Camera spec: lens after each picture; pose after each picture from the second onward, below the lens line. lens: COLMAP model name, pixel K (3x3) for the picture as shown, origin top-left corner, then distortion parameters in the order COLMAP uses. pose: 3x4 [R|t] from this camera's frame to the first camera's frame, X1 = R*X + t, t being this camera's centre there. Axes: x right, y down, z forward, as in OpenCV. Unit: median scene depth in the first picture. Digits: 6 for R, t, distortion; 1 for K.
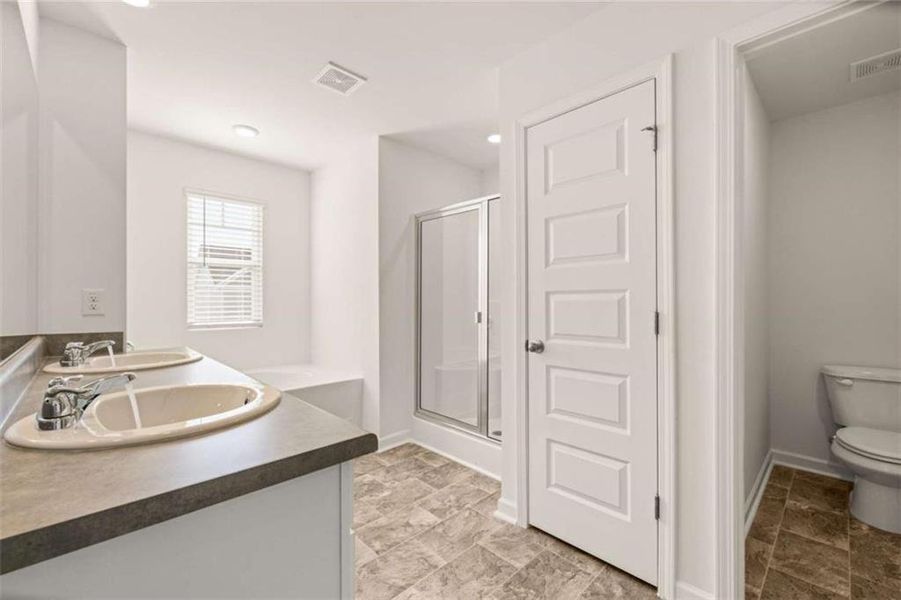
lens RADIAL K [[372.1, 0, 448.0], [0, 372.1, 300.7], [0, 0, 1]] dist [0.001945, 0.000261]
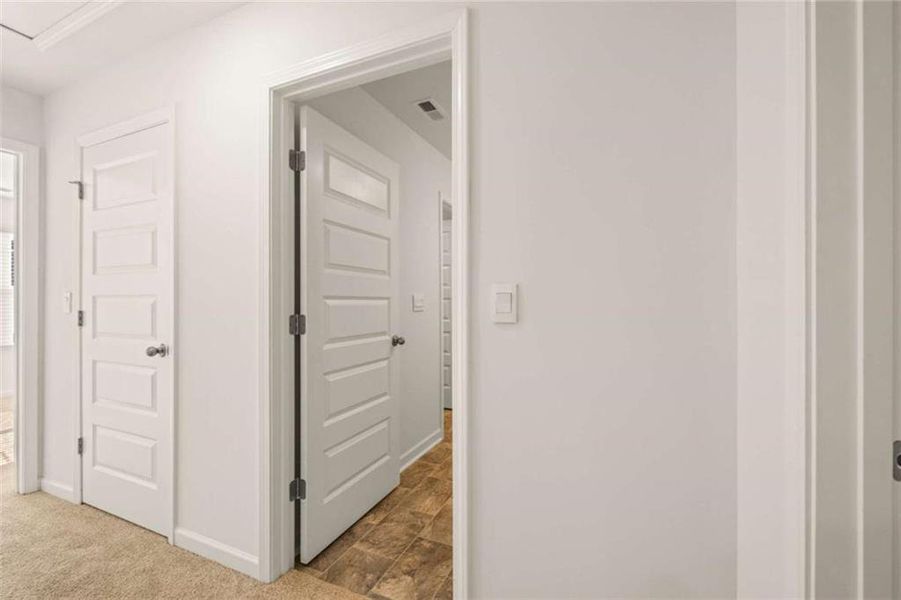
lens RADIAL K [[372.1, 0, 447.2], [0, 372.1, 301.4], [0, 0, 1]] dist [0.001945, 0.000261]
pose [[-0.922564, -0.002289, -0.385837, 0.141925], [0.000228, 0.999979, -0.006478, -0.001010], [0.385844, -0.006065, -0.922544, 1.839661]]
